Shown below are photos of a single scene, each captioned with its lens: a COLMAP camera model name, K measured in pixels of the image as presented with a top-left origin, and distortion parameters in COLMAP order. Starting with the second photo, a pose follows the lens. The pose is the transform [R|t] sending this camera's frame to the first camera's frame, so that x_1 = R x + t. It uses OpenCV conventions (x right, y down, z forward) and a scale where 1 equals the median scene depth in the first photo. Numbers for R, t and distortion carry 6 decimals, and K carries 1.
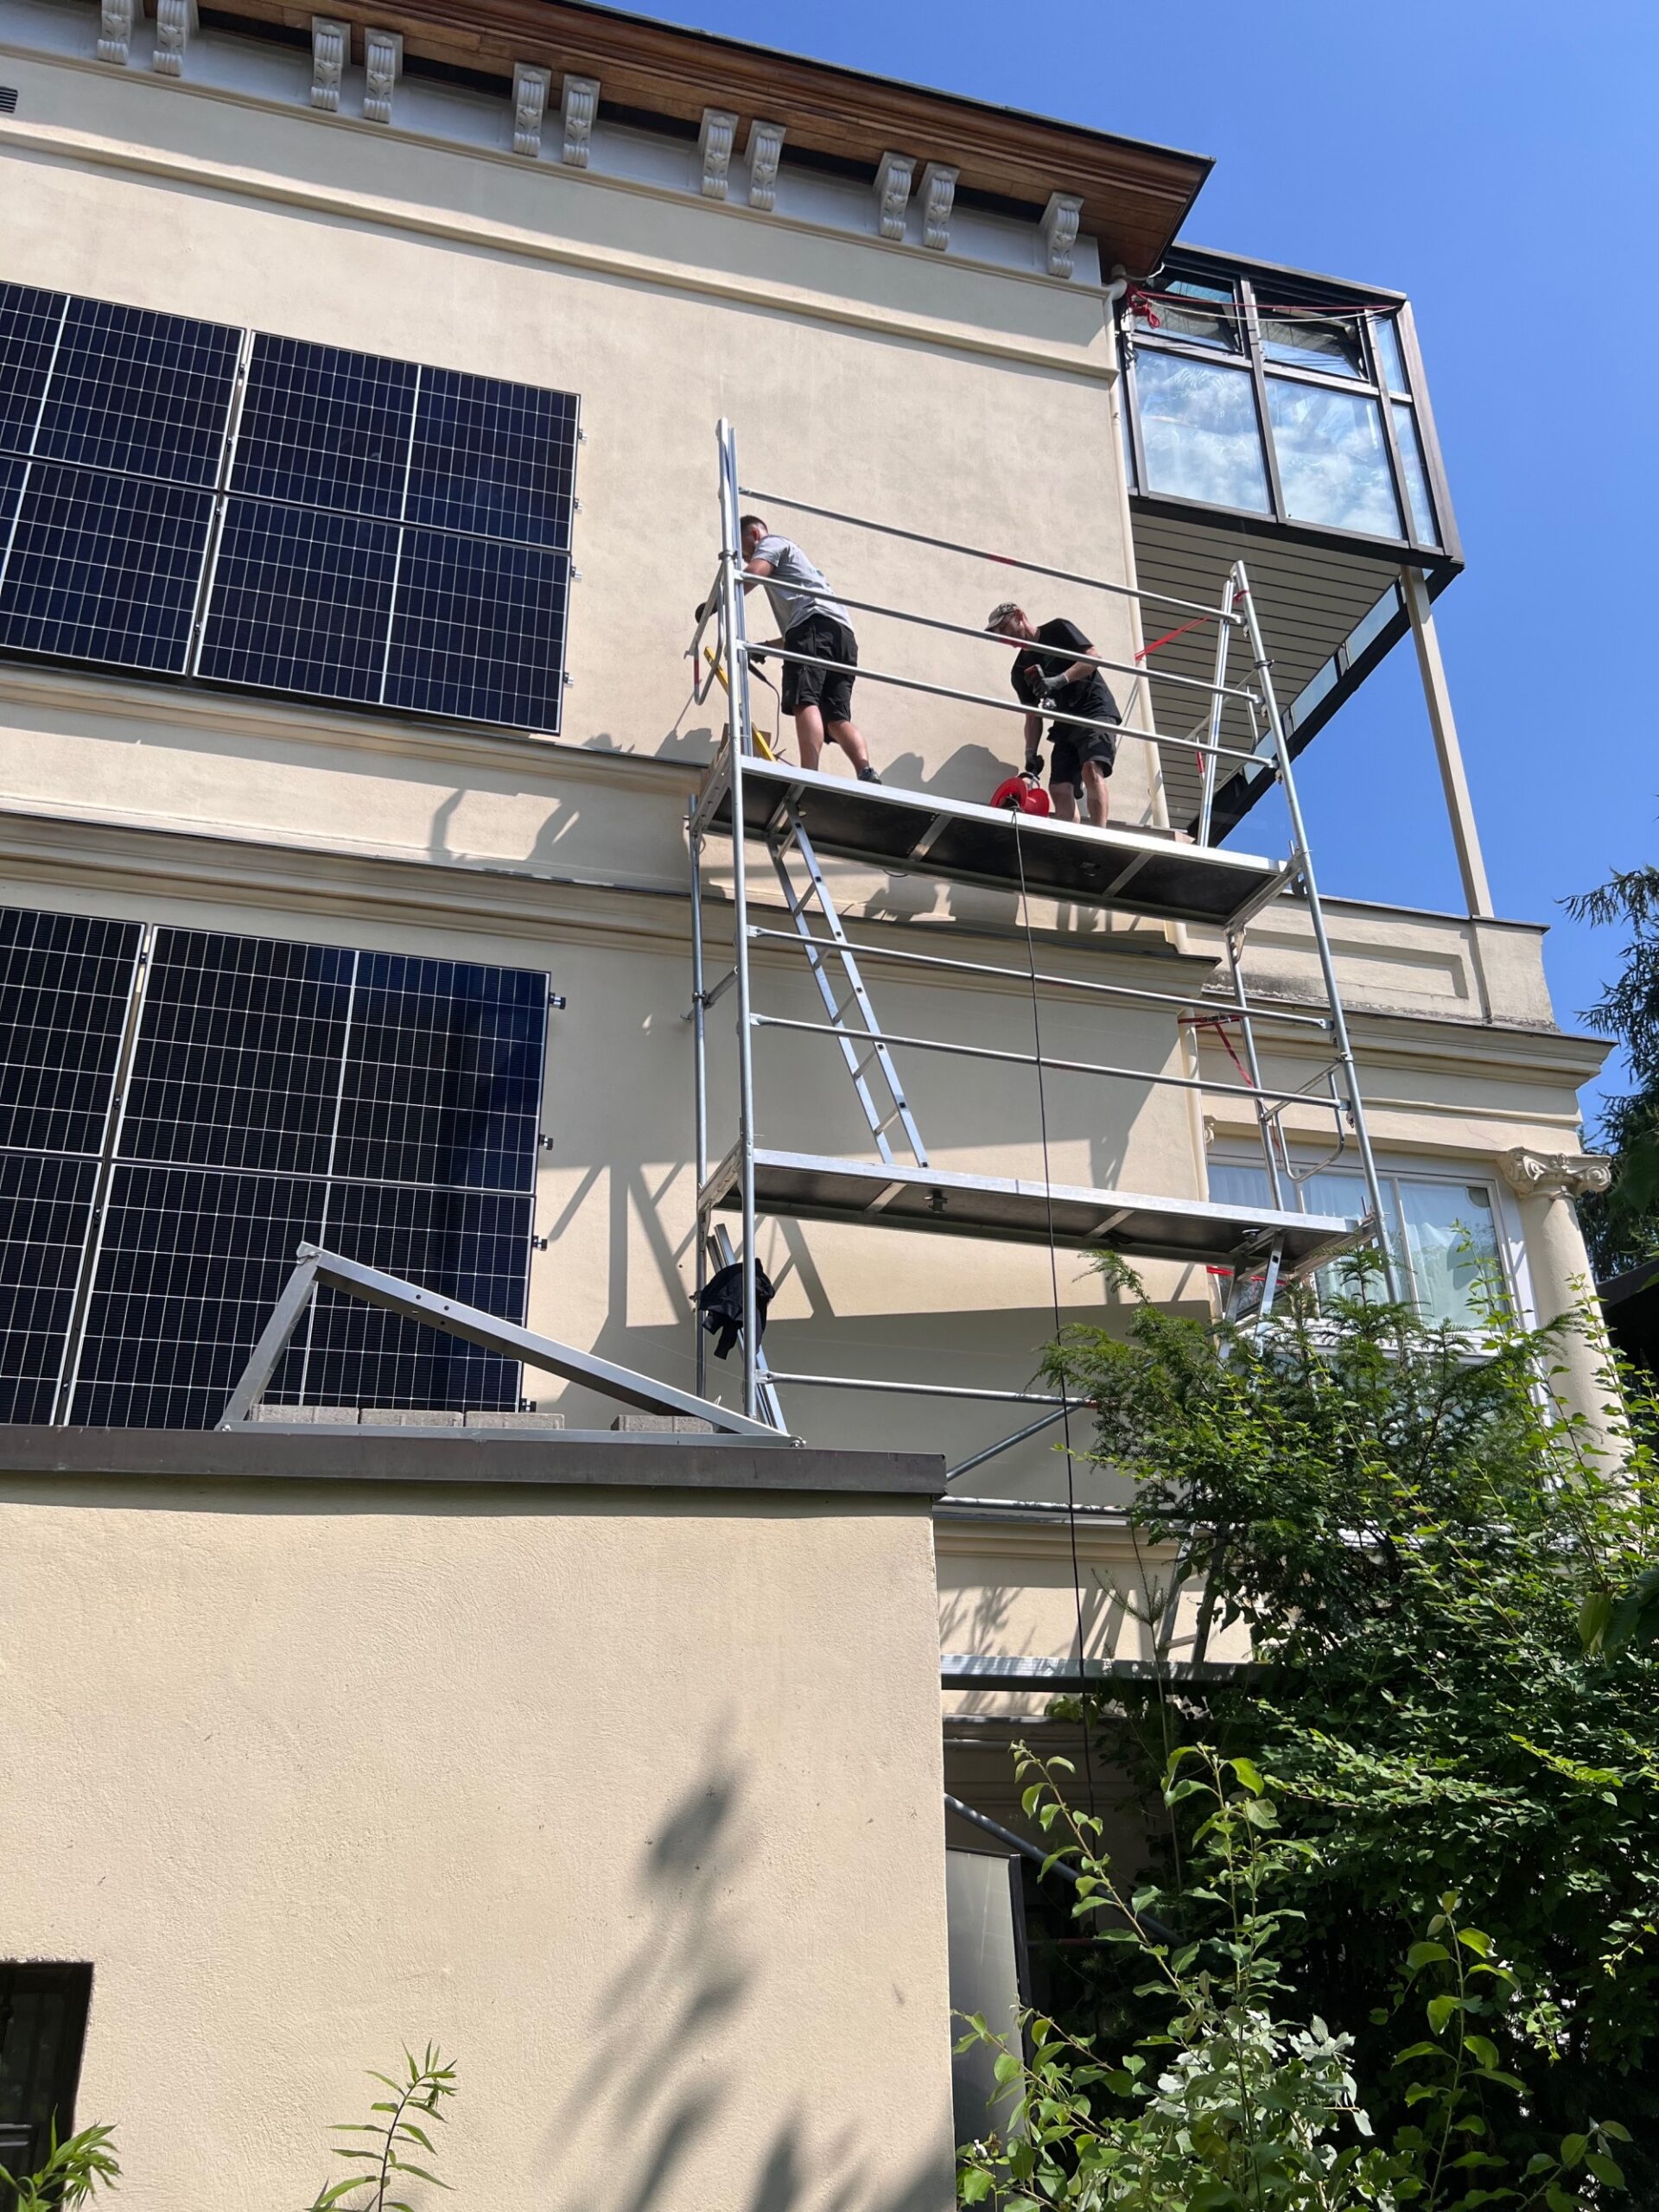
lens RADIAL K [[1668.2, 0, 813.3], [0, 1668.2, 1084.1], [0, 0, 1]] dist [0.034975, -0.032763]
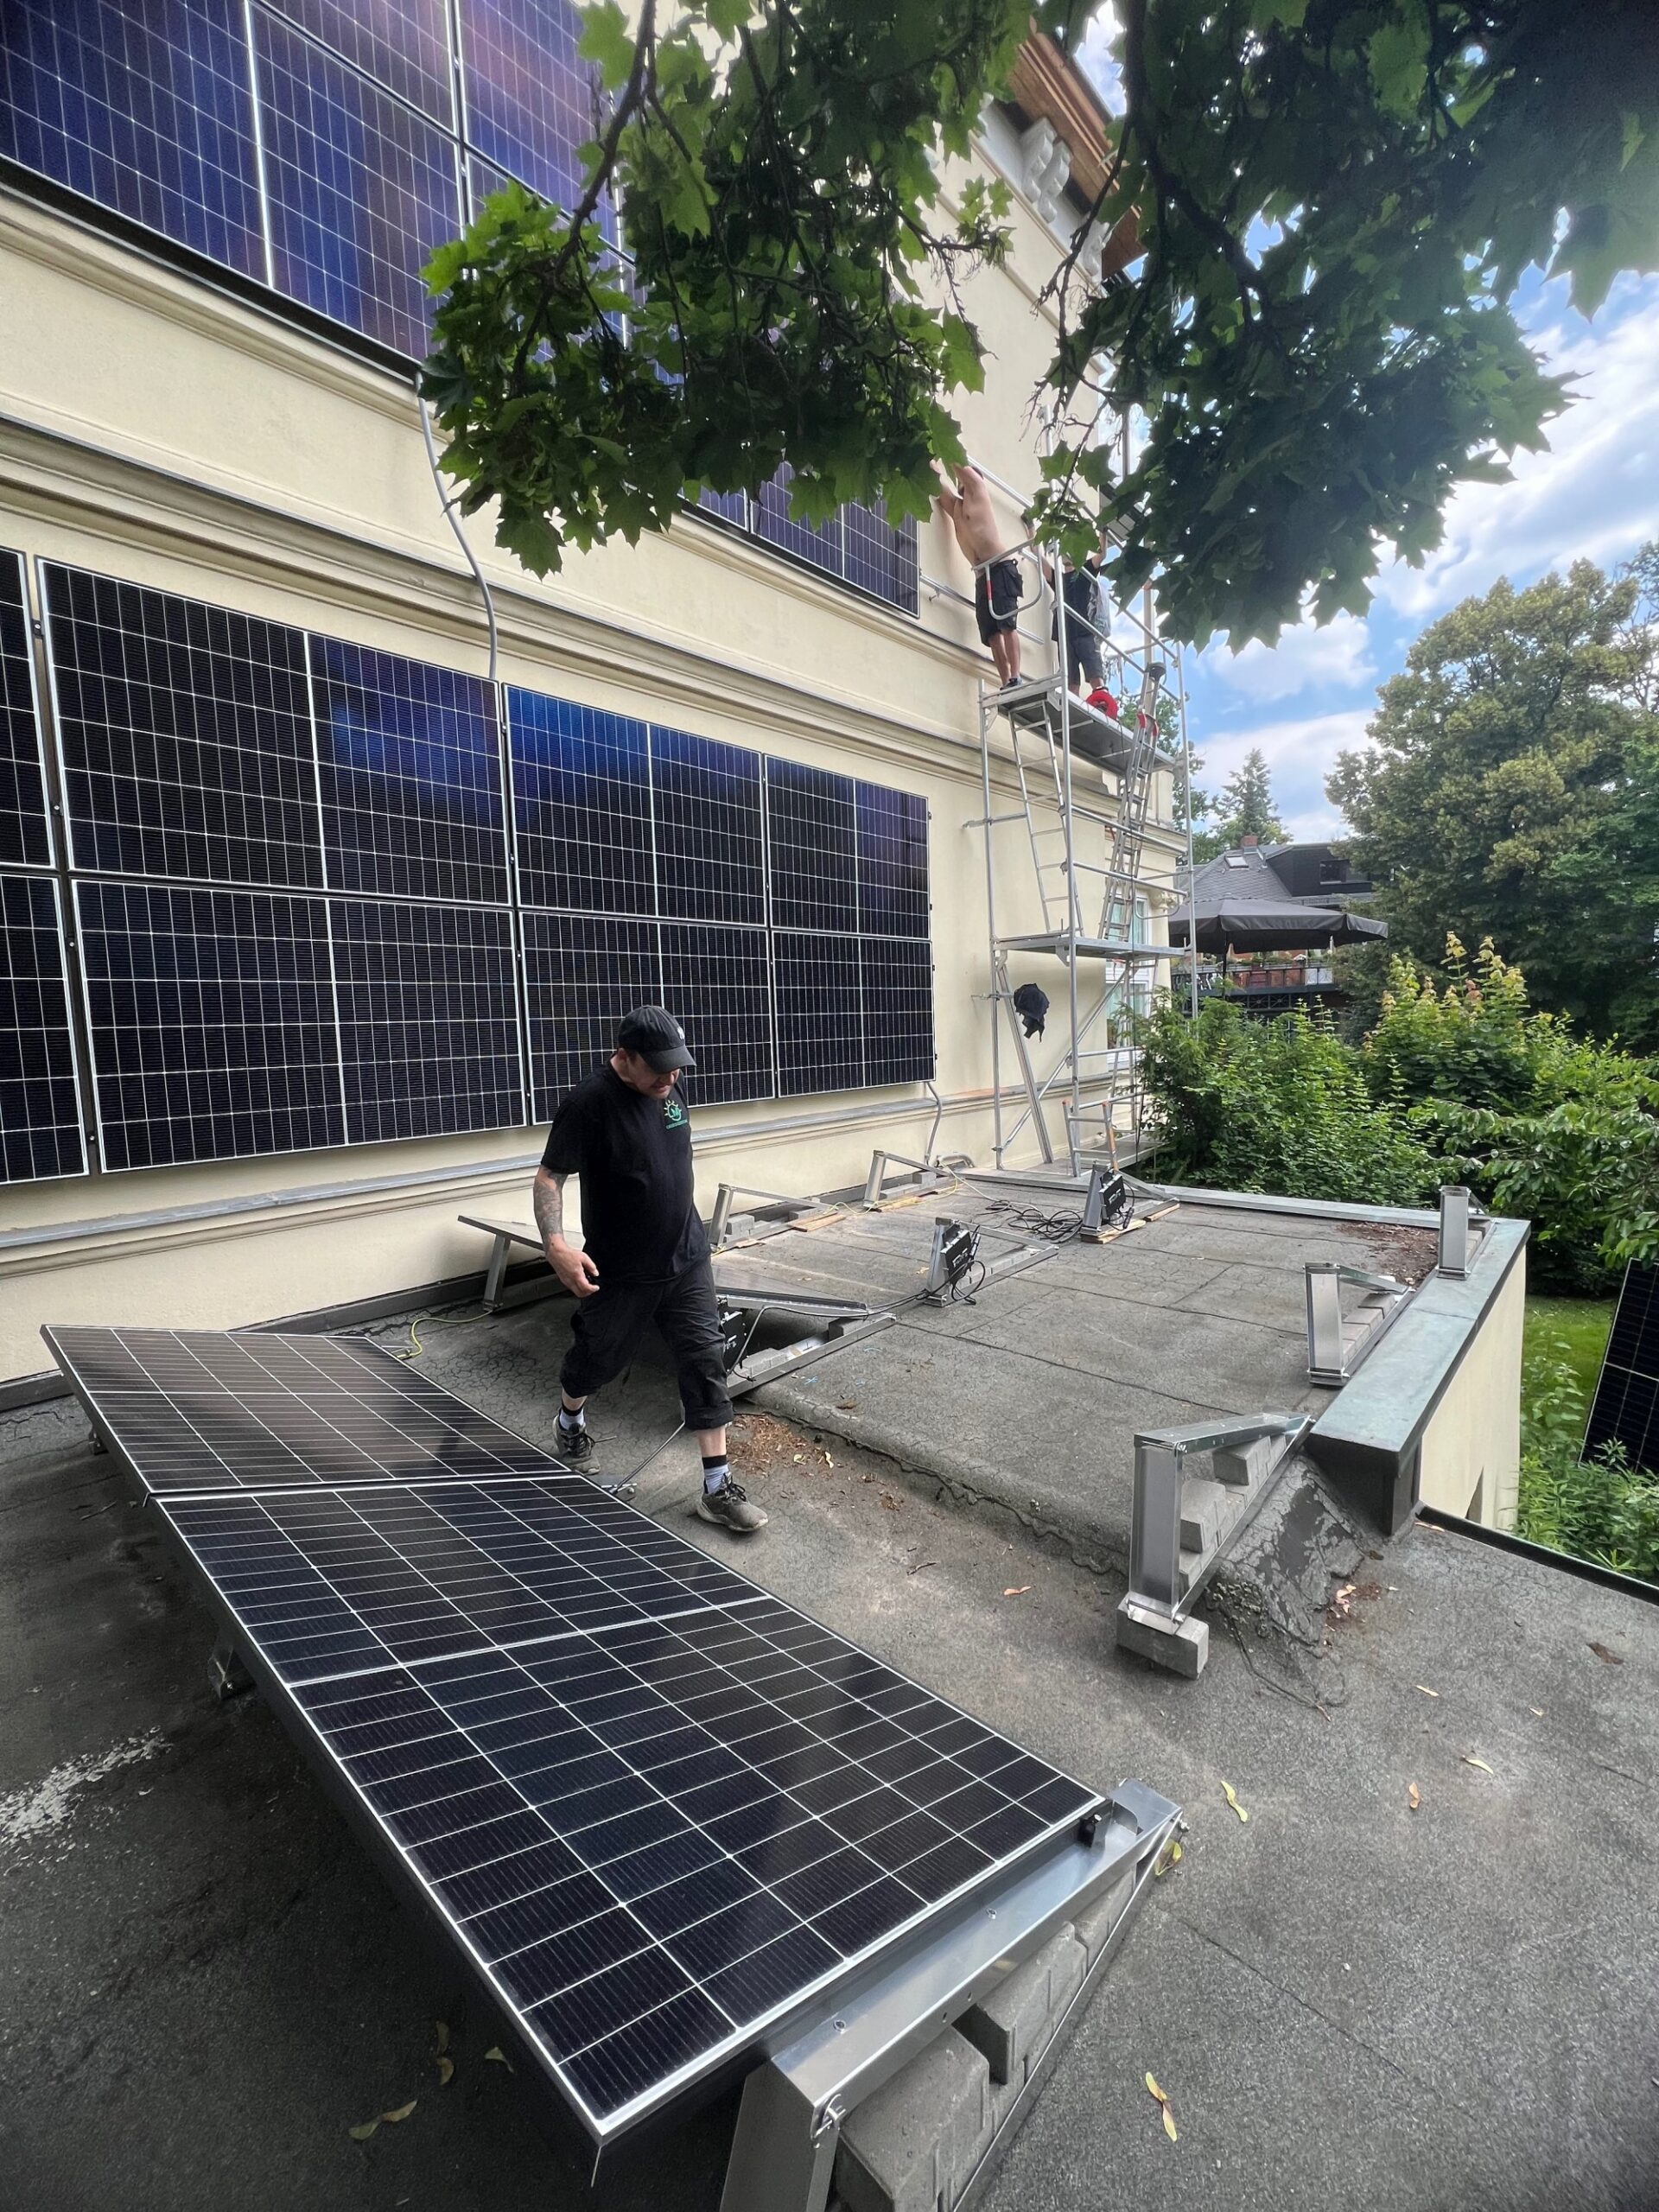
lens RADIAL K [[880.8, 0, 833.8], [0, 880.8, 1100.8], [0, 0, 1]] dist [-0.003387, 0.001477]
pose [[0.851125, -0.068223, 0.520510, -0.698131], [-0.190503, 0.883791, 0.427343, -0.152873], [-0.489177, -0.462881, 0.739220, 0.238294]]
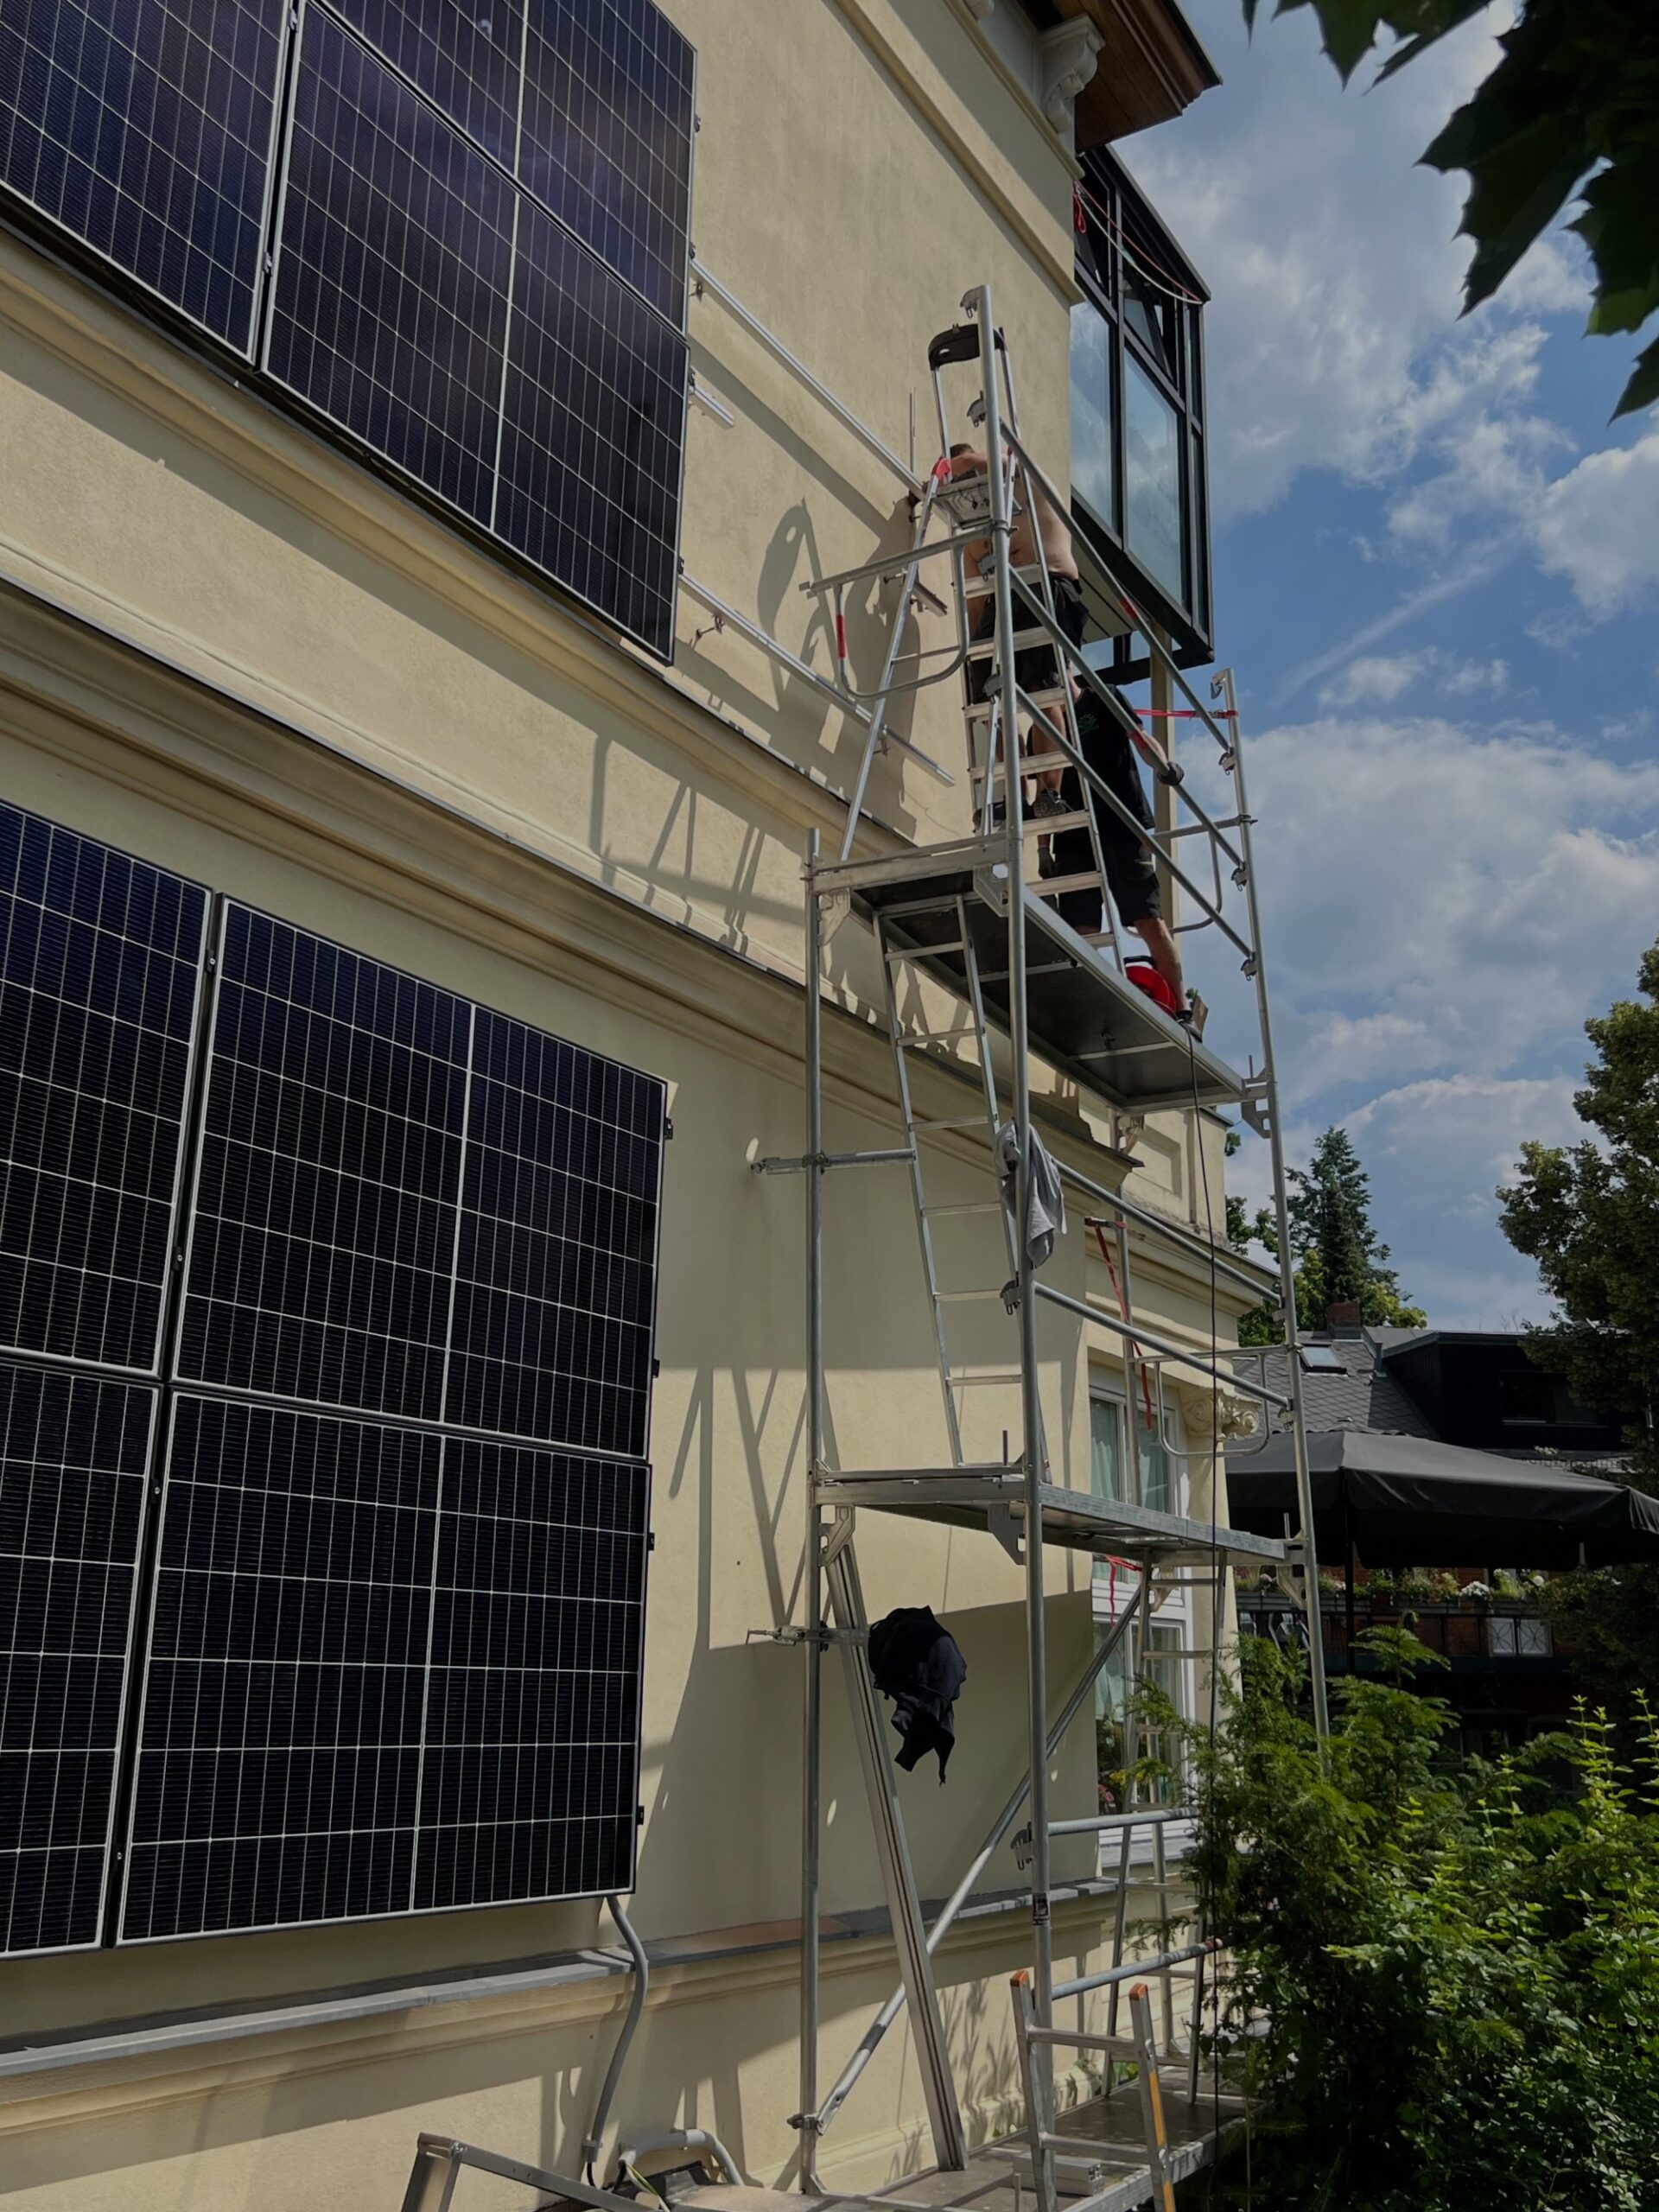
lens RADIAL K [[2118.8, 0, 809.4], [0, 2118.8, 1086.4], [0, 0, 1]] dist [0.028716, 0.000000]
pose [[0.727680, 0.209141, 0.653255, -0.620274], [-0.307211, 0.950891, 0.037781, -0.108933], [-0.613273, -0.228180, 0.756194, 0.346783]]
